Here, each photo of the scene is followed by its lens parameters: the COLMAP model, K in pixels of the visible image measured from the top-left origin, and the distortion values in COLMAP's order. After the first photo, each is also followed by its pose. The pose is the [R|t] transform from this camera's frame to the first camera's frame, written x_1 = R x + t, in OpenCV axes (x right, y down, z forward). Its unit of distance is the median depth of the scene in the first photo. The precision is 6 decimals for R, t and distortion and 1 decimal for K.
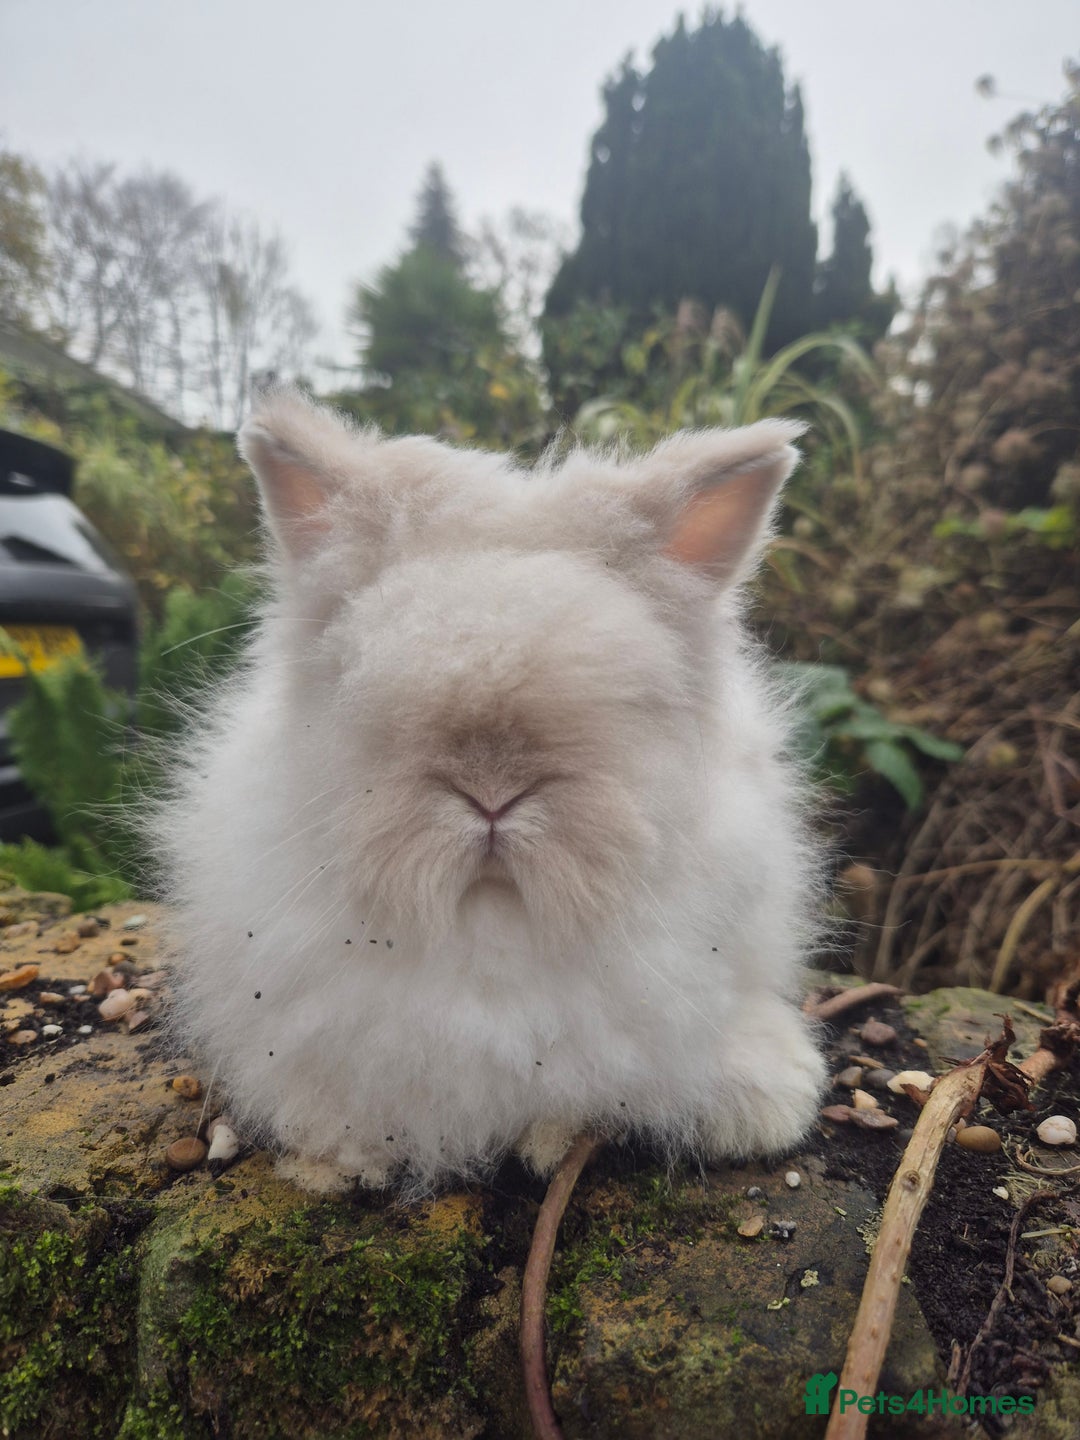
lens RADIAL K [[1018.2, 0, 570.8], [0, 1018.2, 724.7], [0, 0, 1]] dist [0.014440, -0.032070]
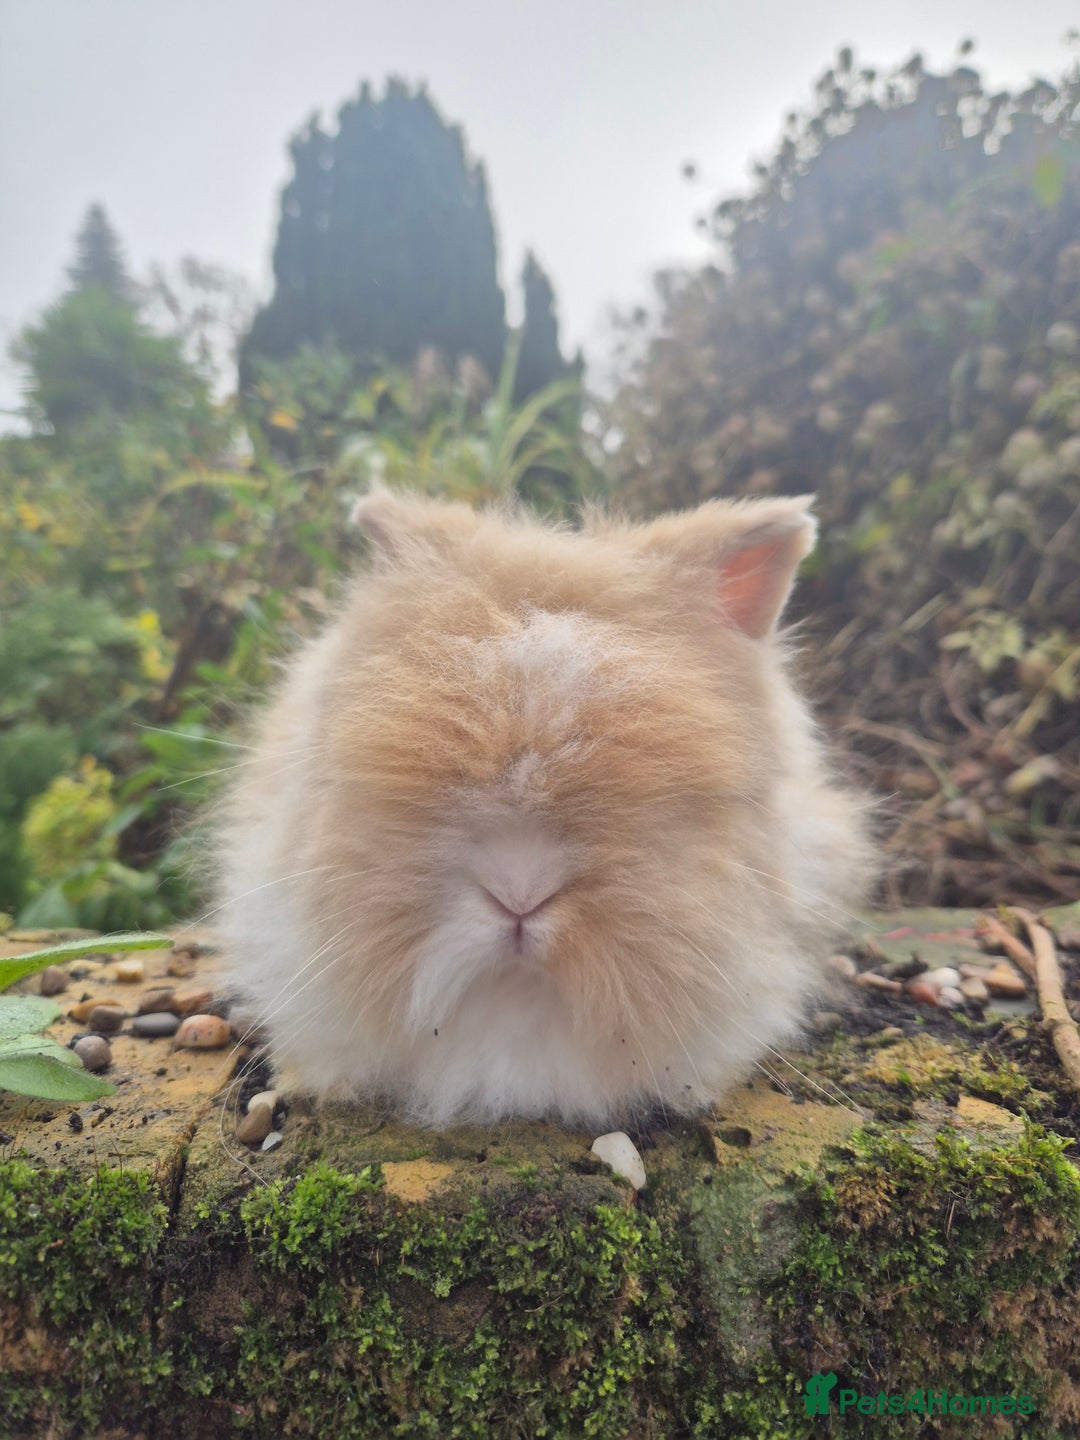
lens RADIAL K [[1018.2, 0, 558.9], [0, 1018.2, 715.9], [0, 0, 1]] dist [0.014440, -0.032070]
pose [[0.956993, -0.046495, 0.286360, -0.723440], [0.064446, 0.996482, -0.053578, 0.132259], [-0.282861, 0.069729, 0.956623, 0.170387]]
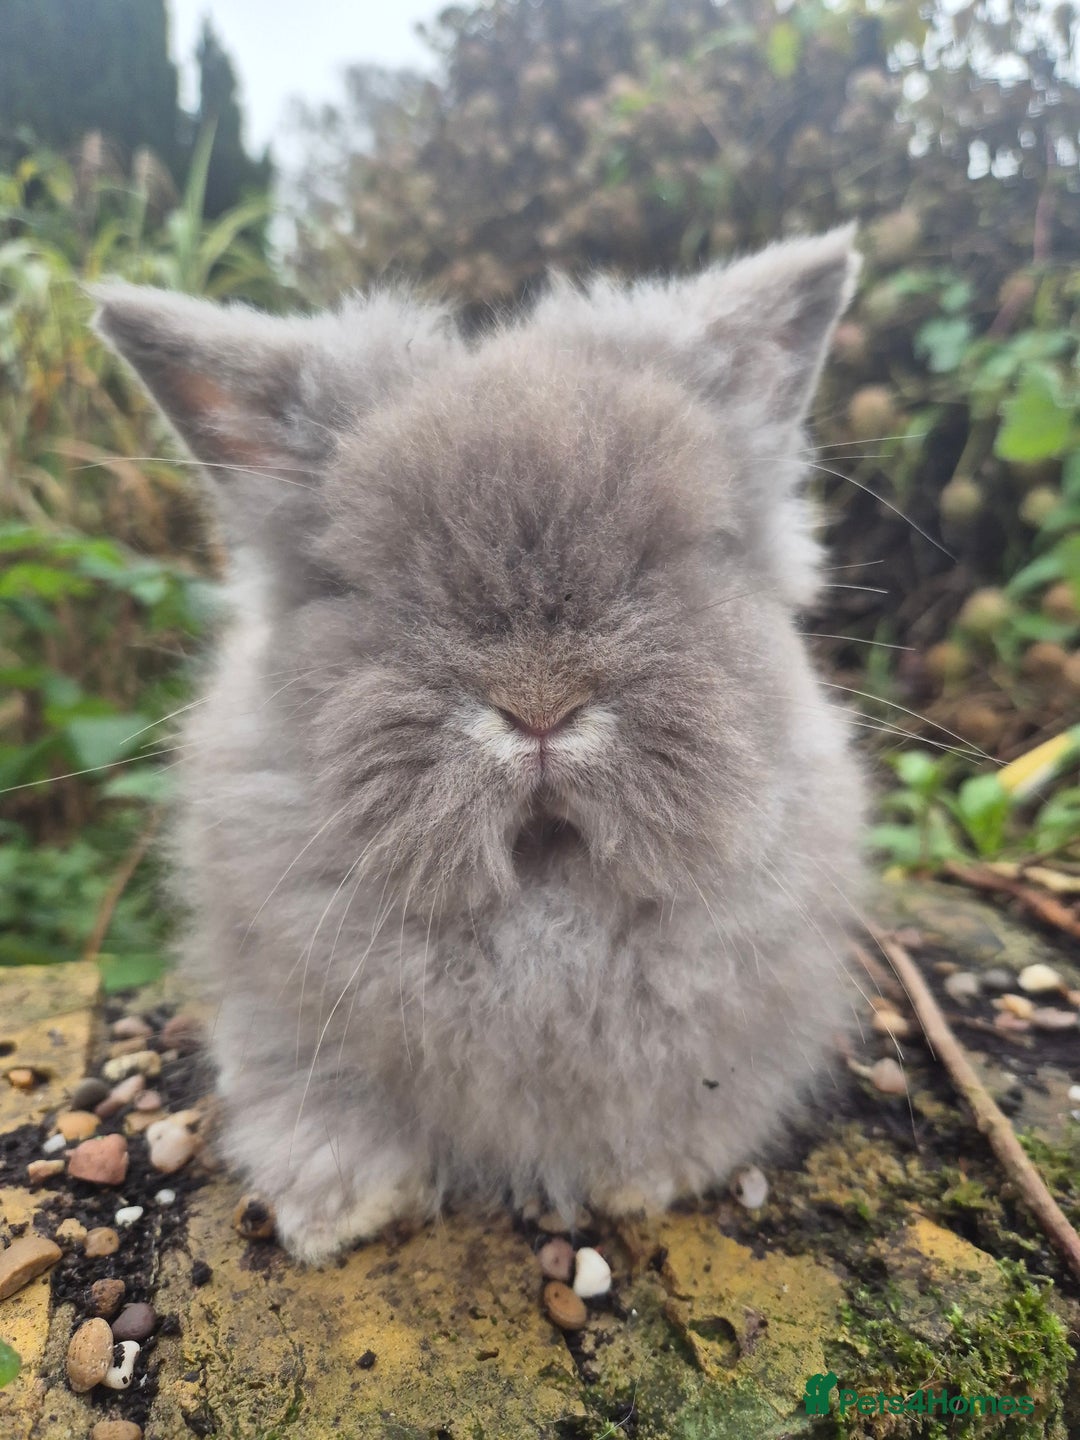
lens RADIAL K [[1027.9, 0, 554.3], [0, 1027.9, 722.3], [0, 0, 1]] dist [0.005777, -0.029424]
pose [[0.834780, -0.104021, 0.540669, -0.815680], [0.047928, 0.991992, 0.116853, -0.096443], [-0.548494, -0.071634, 0.833080, 0.449929]]
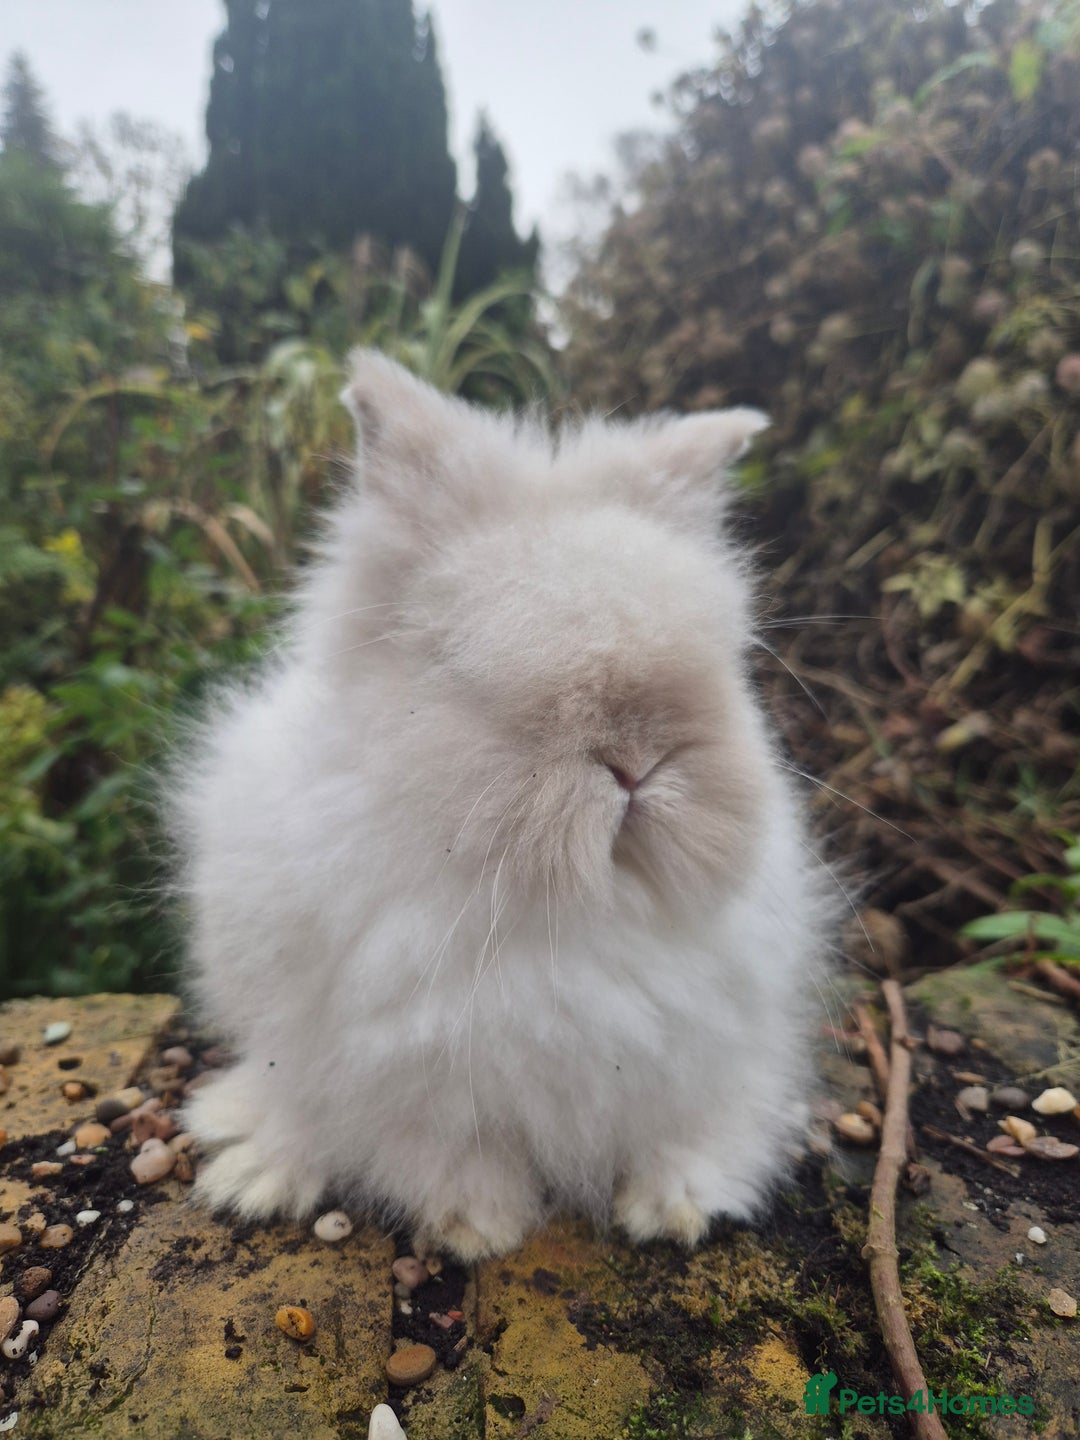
lens RADIAL K [[1018.2, 0, 527.9], [0, 1018.2, 732.4], [0, 0, 1]] dist [0.014440, -0.032070]
pose [[0.954031, -0.073586, 0.290535, -0.524139], [0.055408, 0.995985, 0.070315, -0.138790], [-0.294543, -0.050985, 0.954277, 0.241391]]
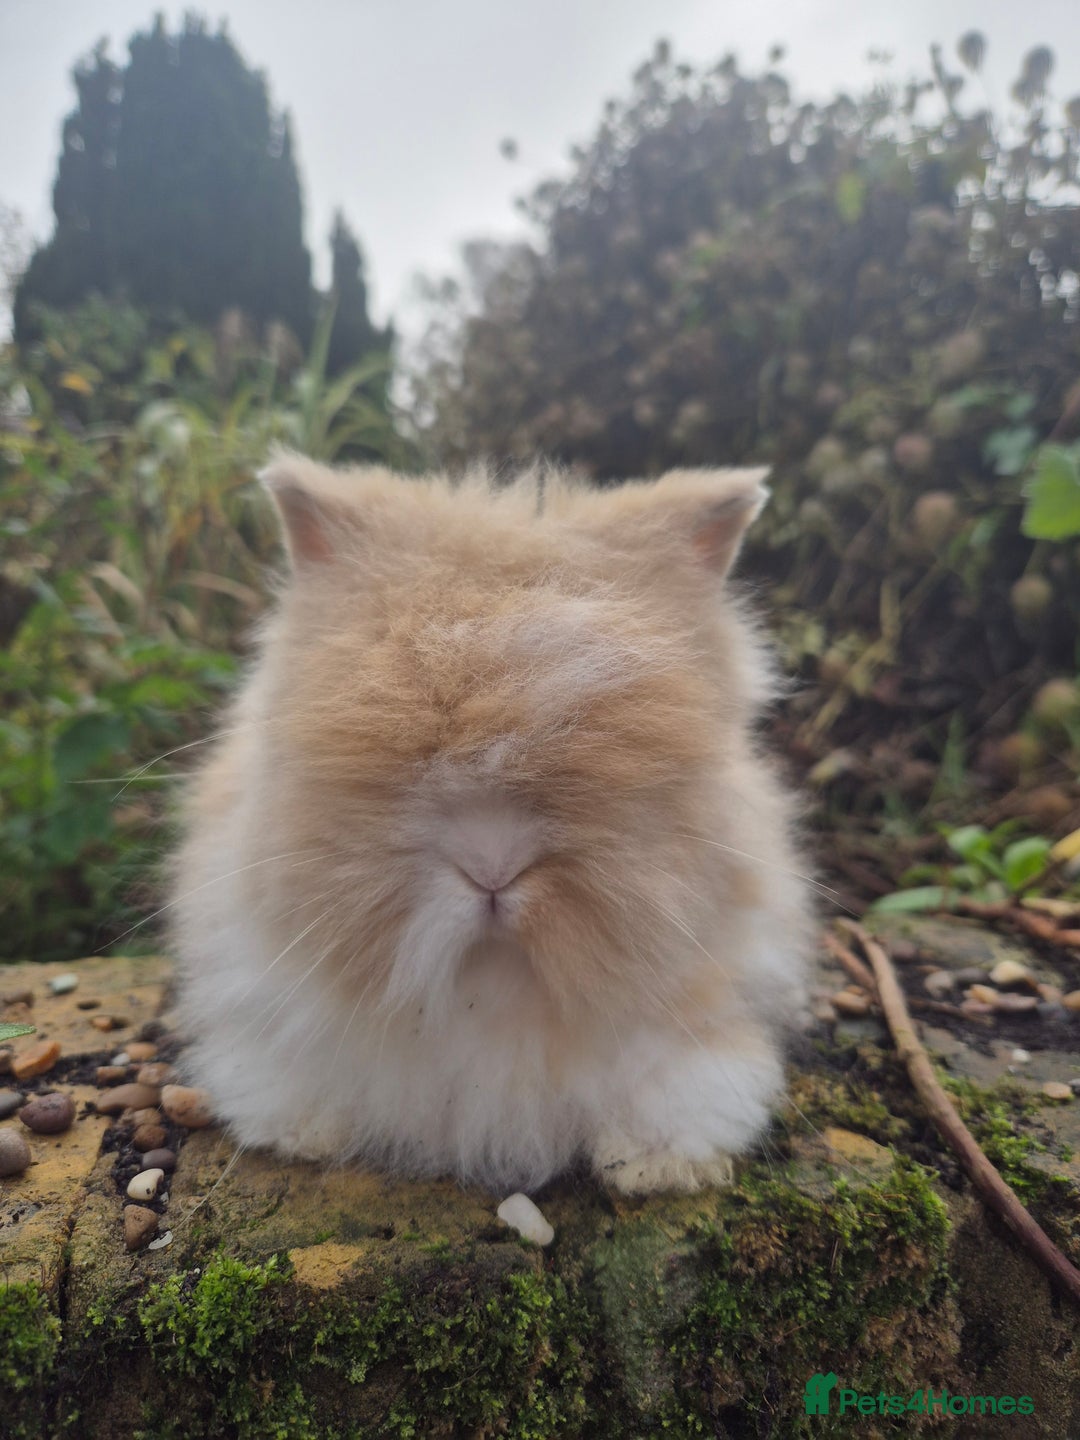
lens RADIAL K [[1018.2, 0, 552.7], [0, 1018.2, 729.3], [0, 0, 1]] dist [0.014440, -0.032070]
pose [[0.889579, -0.054070, 0.453570, -0.796990], [0.063904, 0.997936, -0.006370, 0.049418], [-0.452289, 0.034652, 0.891198, 0.200497]]
